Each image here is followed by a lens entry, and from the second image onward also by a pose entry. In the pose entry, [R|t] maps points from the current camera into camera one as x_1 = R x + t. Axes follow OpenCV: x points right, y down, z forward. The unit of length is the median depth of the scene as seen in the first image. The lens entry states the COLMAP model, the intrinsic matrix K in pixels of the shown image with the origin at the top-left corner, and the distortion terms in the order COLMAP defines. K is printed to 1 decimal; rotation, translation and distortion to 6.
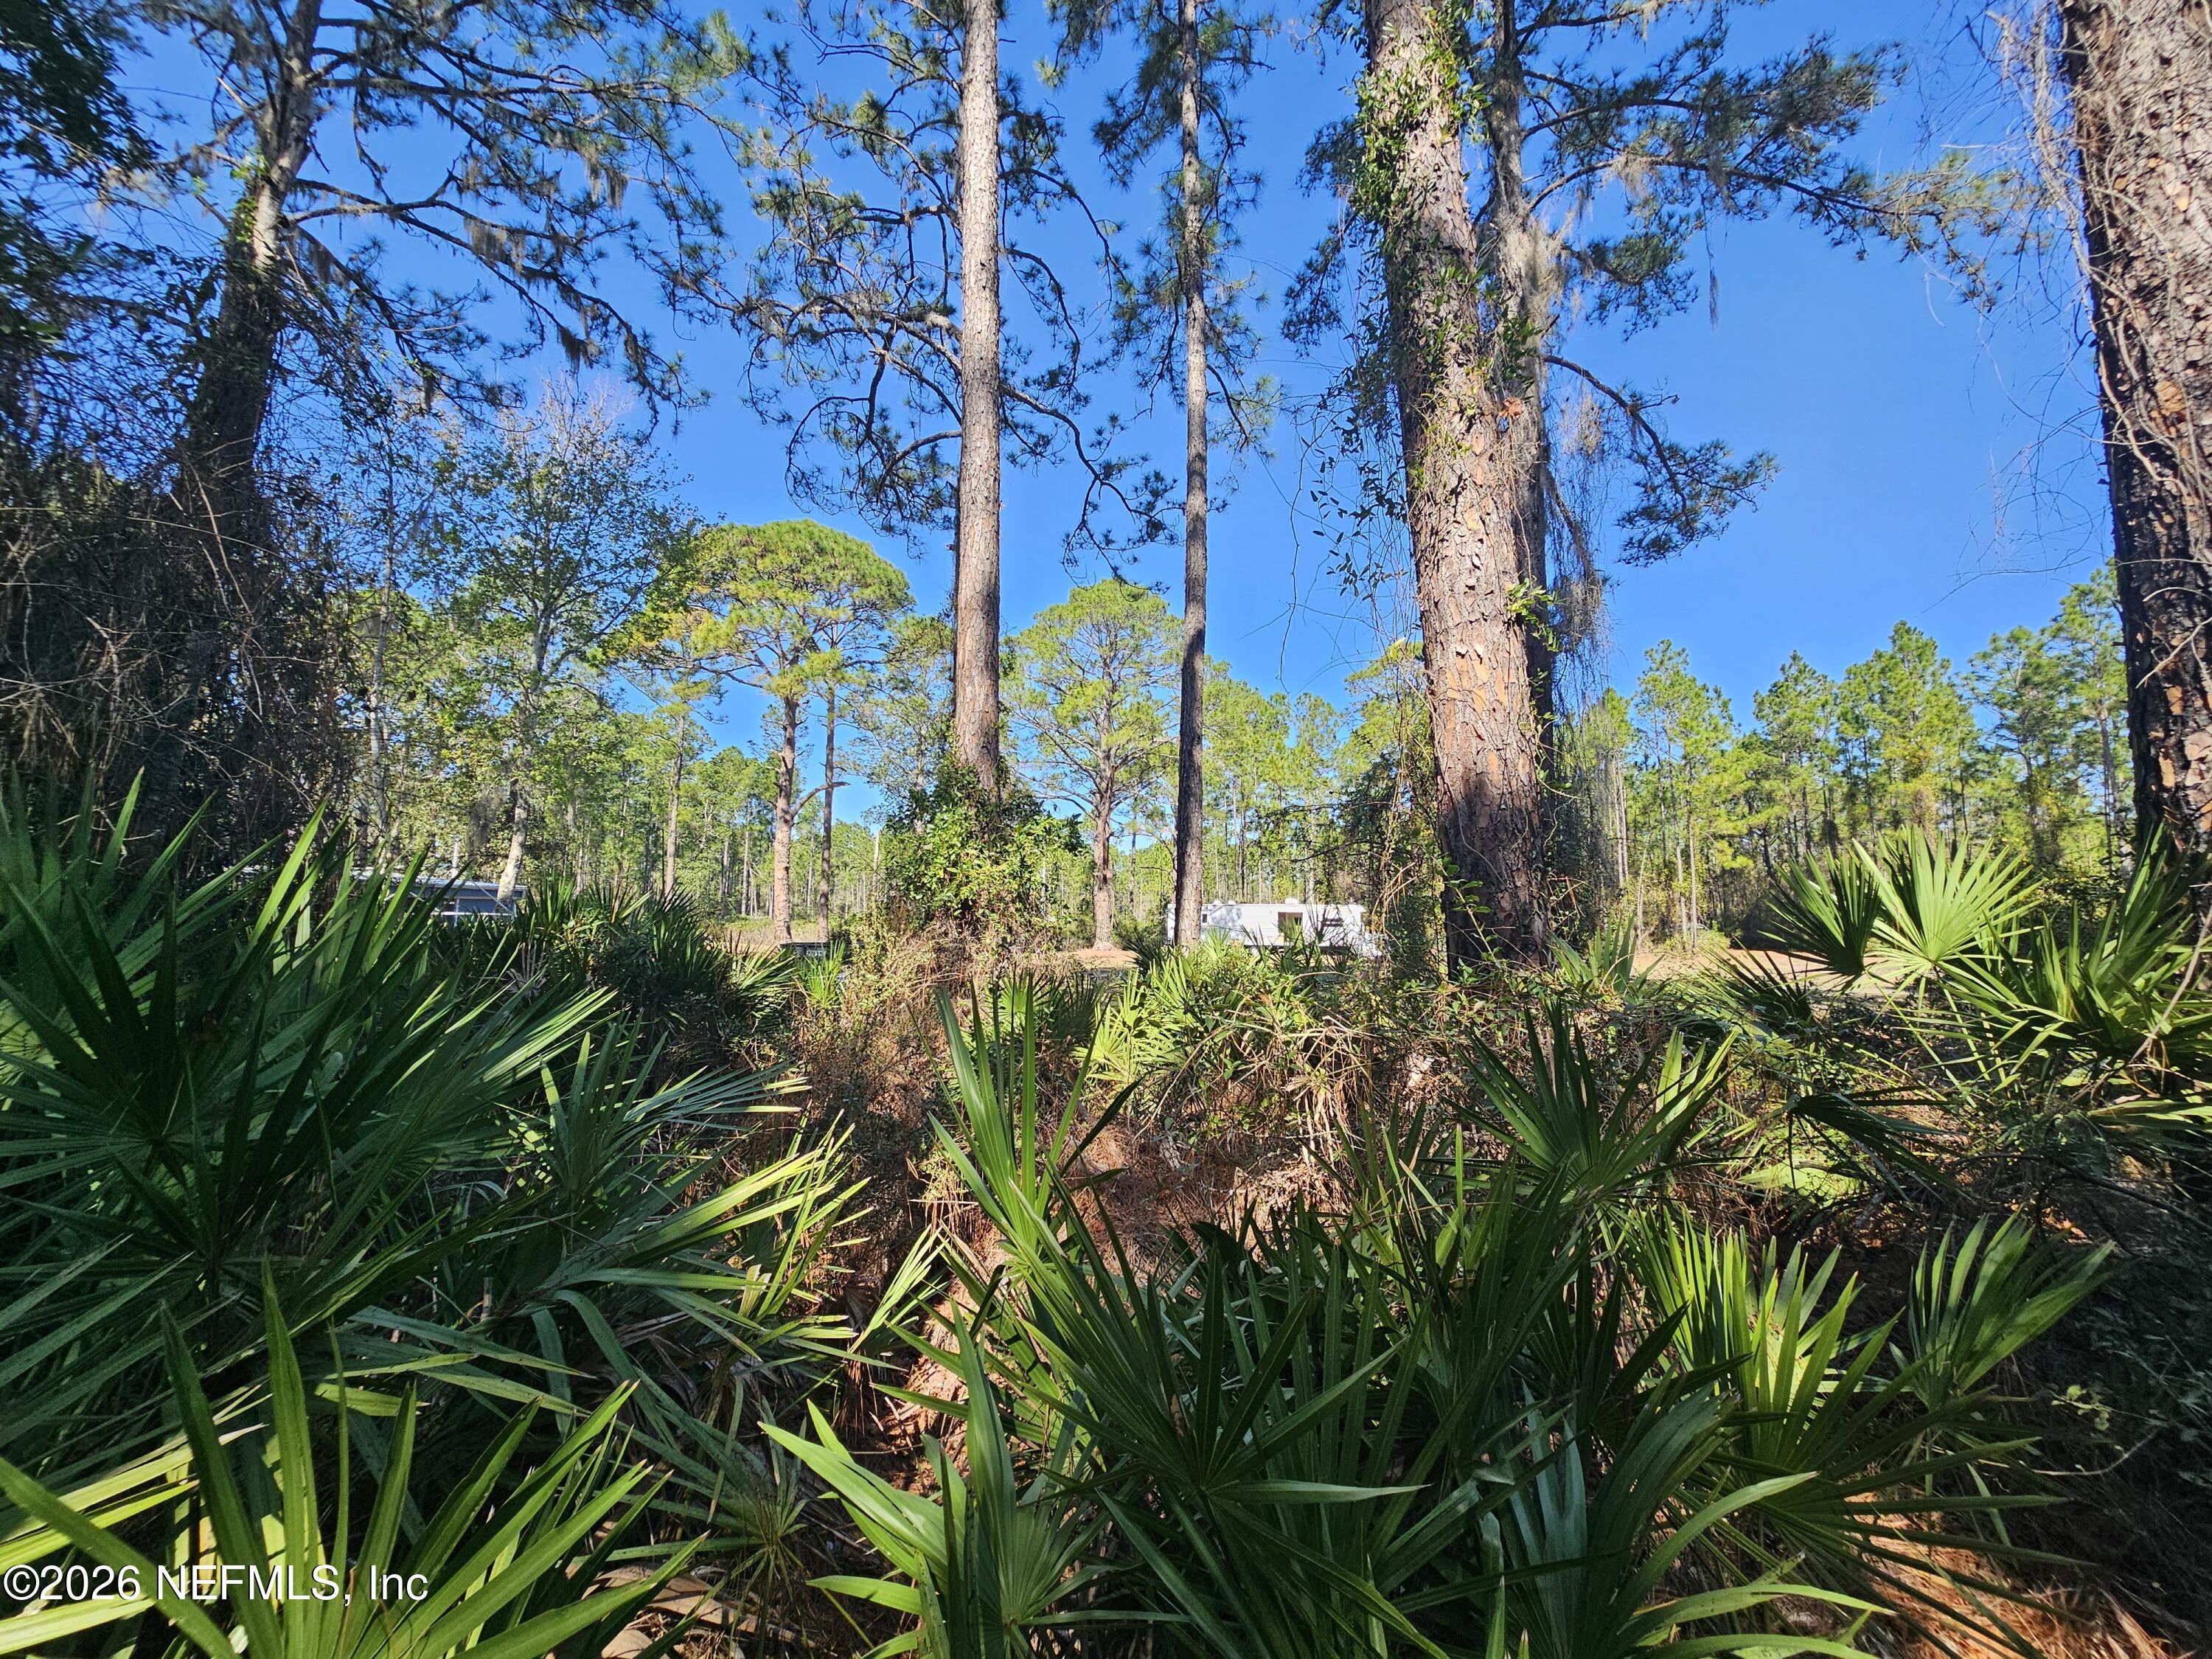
lens RADIAL K [[908.8, 0, 1110.3], [0, 908.8, 819.8], [0, 0, 1]] dist [-0.003881, -0.000570]
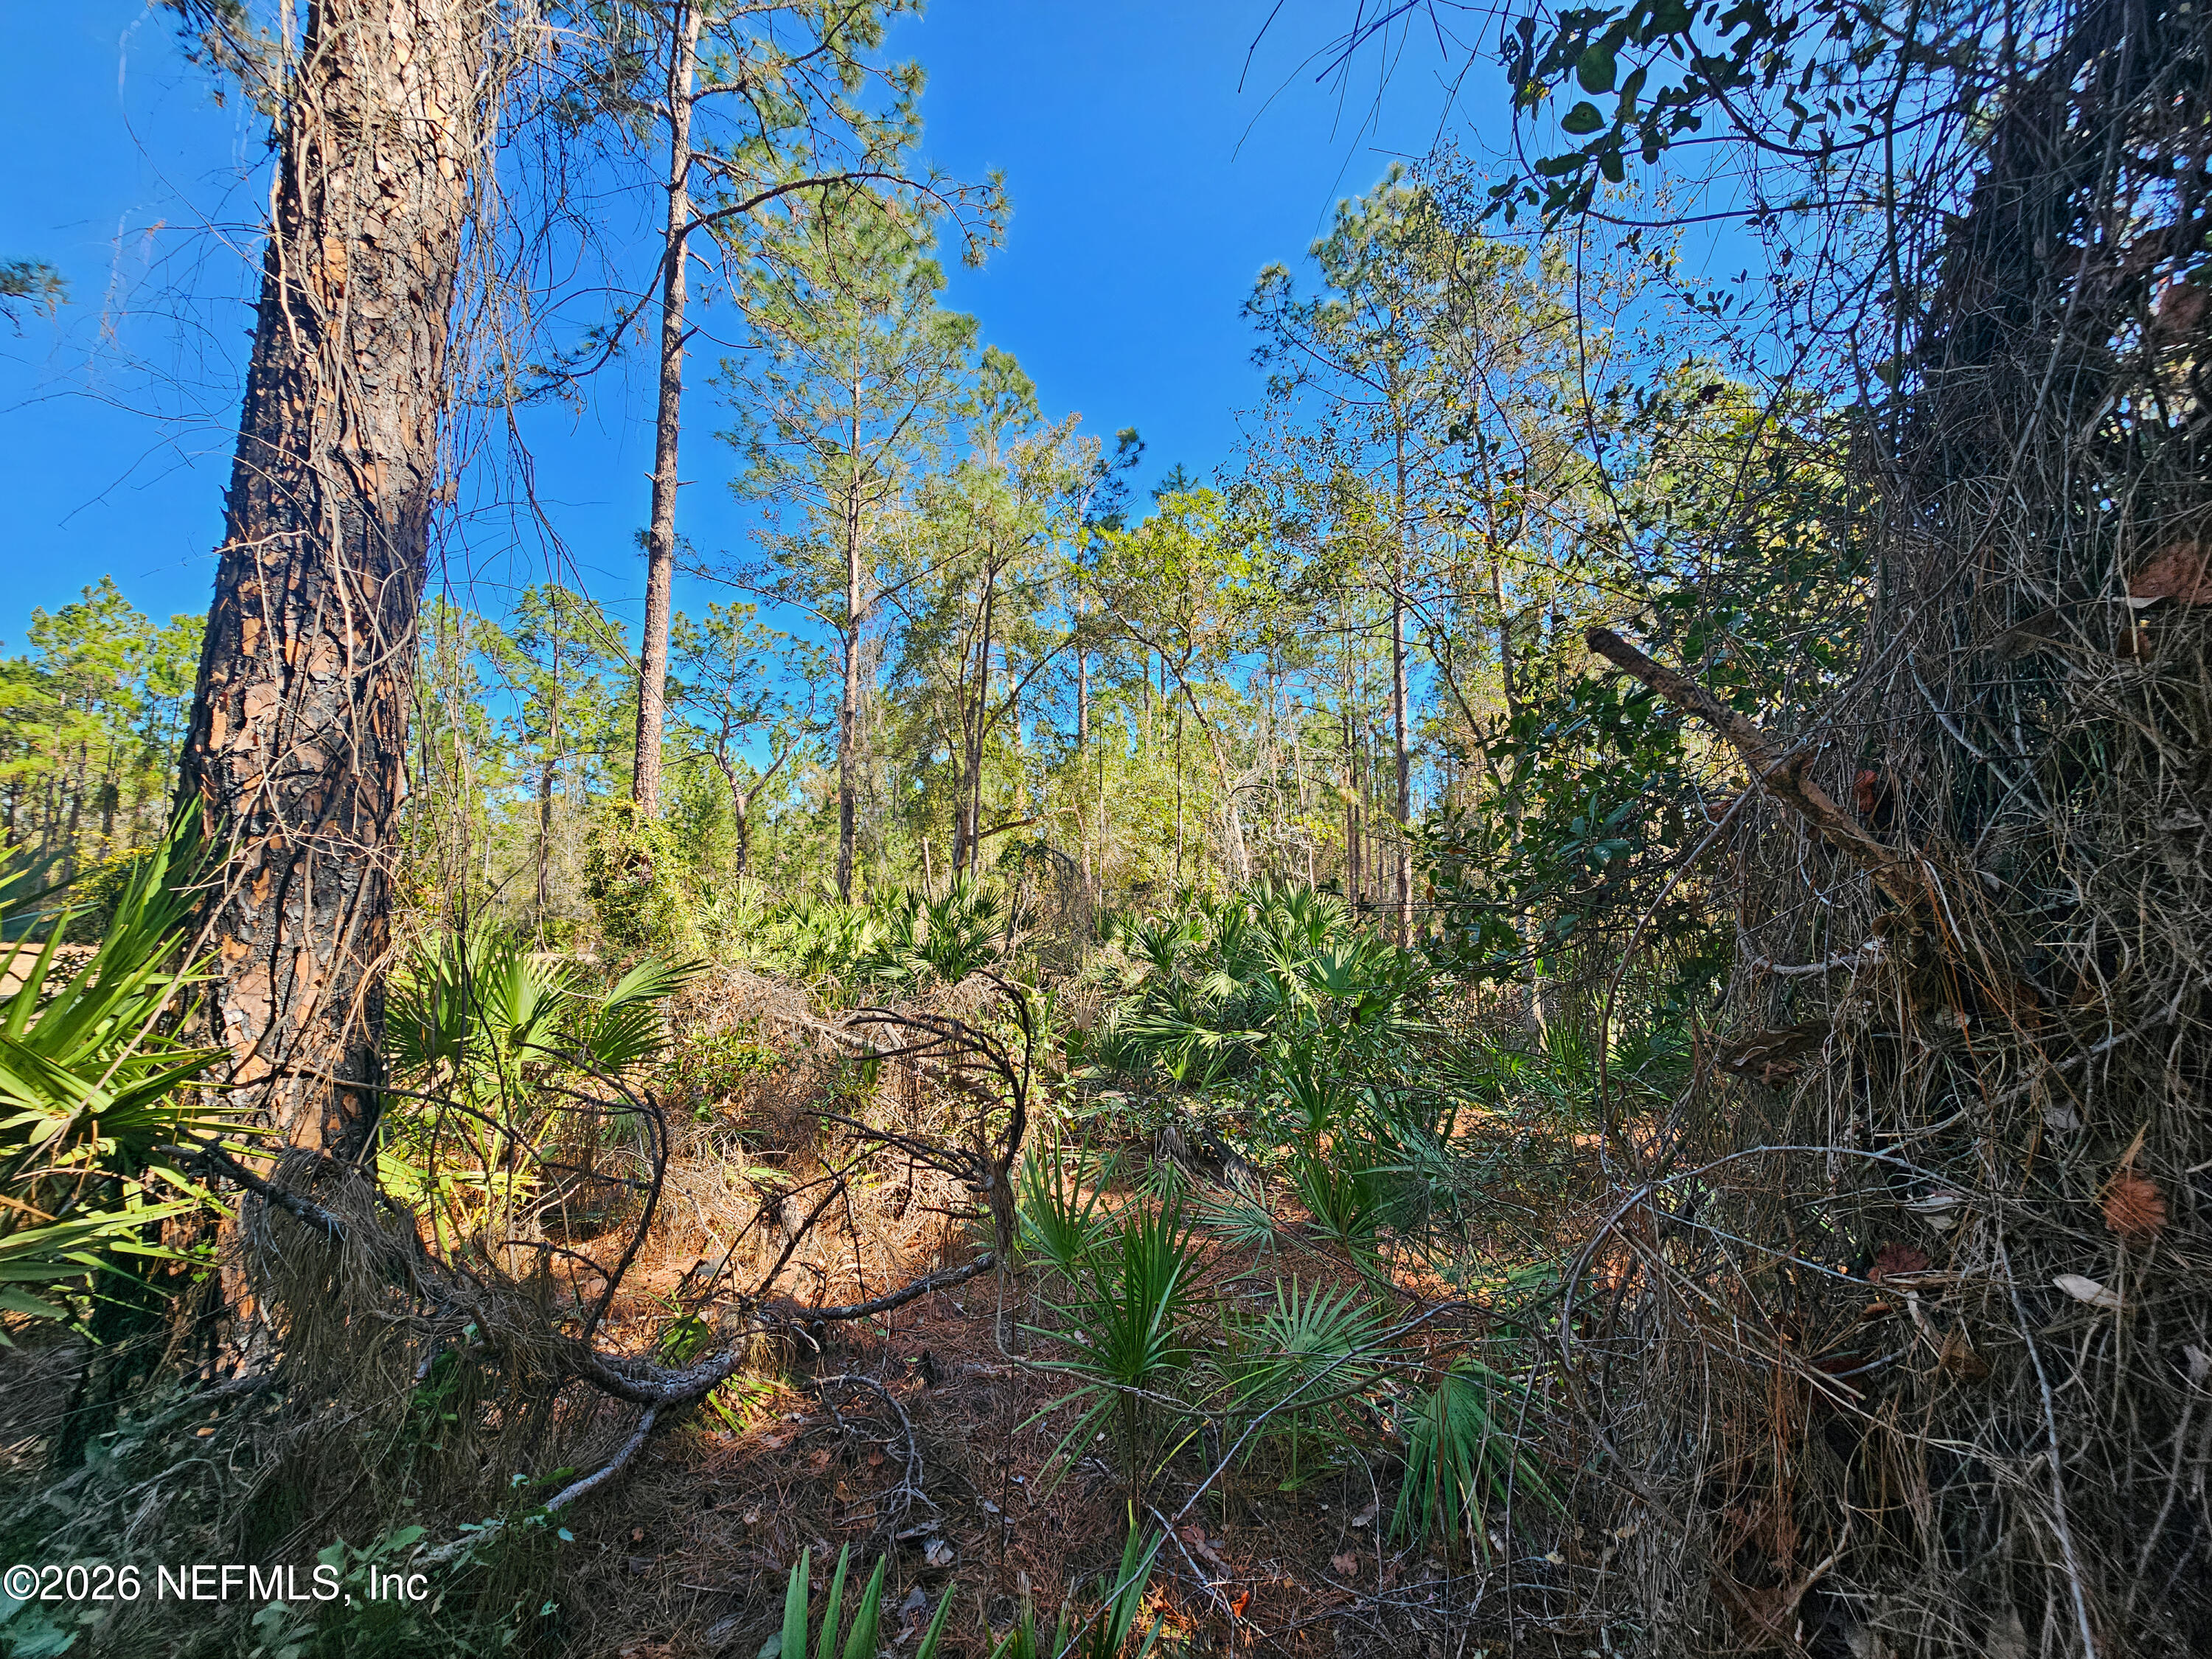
lens RADIAL K [[908.8, 0, 1110.9], [0, 908.8, 830.1], [0, 0, 1]] dist [-0.003881, -0.000570]
pose [[0.066643, 0.091456, 0.993577, 0.491976], [-0.120626, 0.989225, -0.082965, 0.000765], [-0.990459, -0.114322, 0.076957, 0.223509]]
